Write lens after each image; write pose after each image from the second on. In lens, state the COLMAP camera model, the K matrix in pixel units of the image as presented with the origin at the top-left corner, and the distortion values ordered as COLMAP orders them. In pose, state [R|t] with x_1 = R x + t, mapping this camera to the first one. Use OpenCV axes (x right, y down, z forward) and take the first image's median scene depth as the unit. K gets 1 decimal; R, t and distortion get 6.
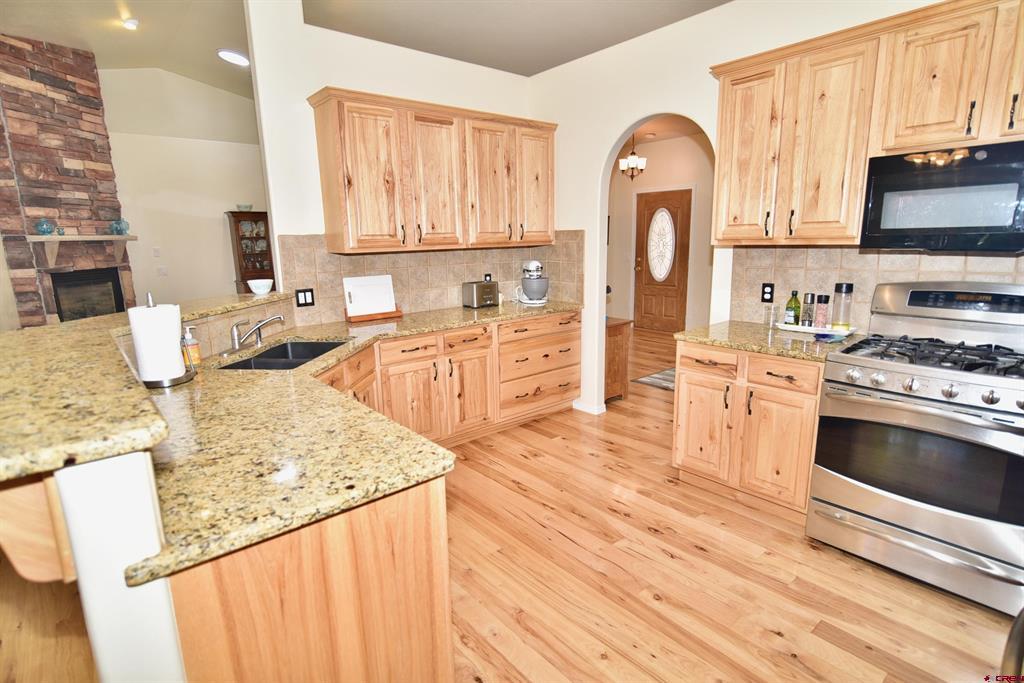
lens RADIAL K [[513.2, 0, 509.9], [0, 513.2, 345.0], [0, 0, 1]] dist [-0.010912, 0.005131]
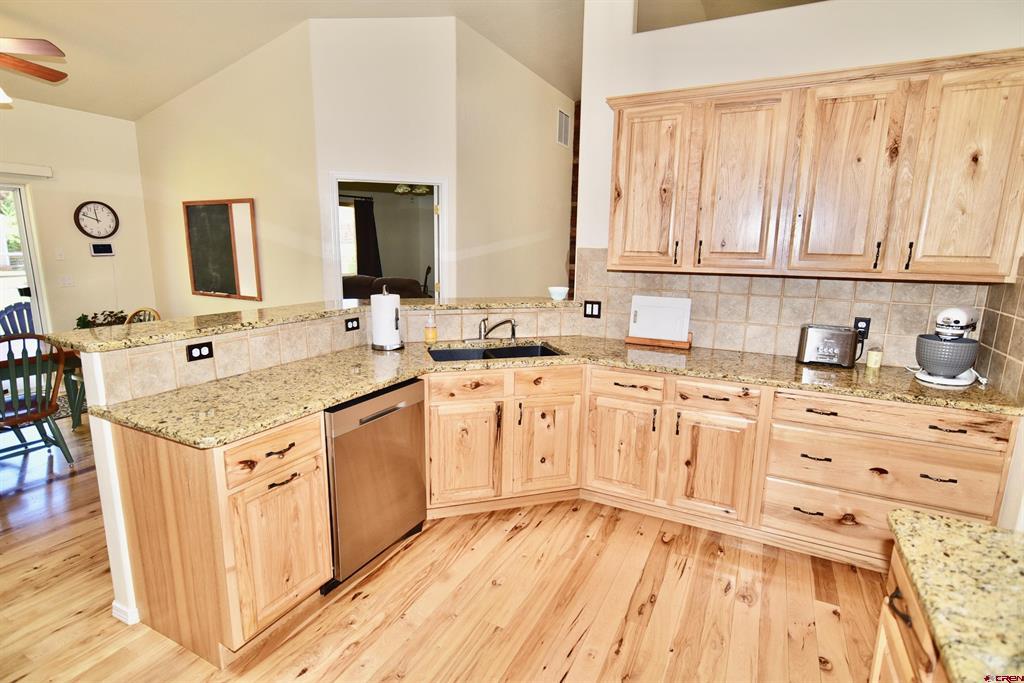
lens RADIAL K [[513.2, 0, 506.9], [0, 513.2, 344.0], [0, 0, 1]] dist [-0.010912, 0.005131]
pose [[0.382971, 0.202884, -0.901205, 0.449540], [-0.212380, 0.968788, 0.127847, -0.114179], [0.899015, 0.142437, 0.414106, 0.409898]]
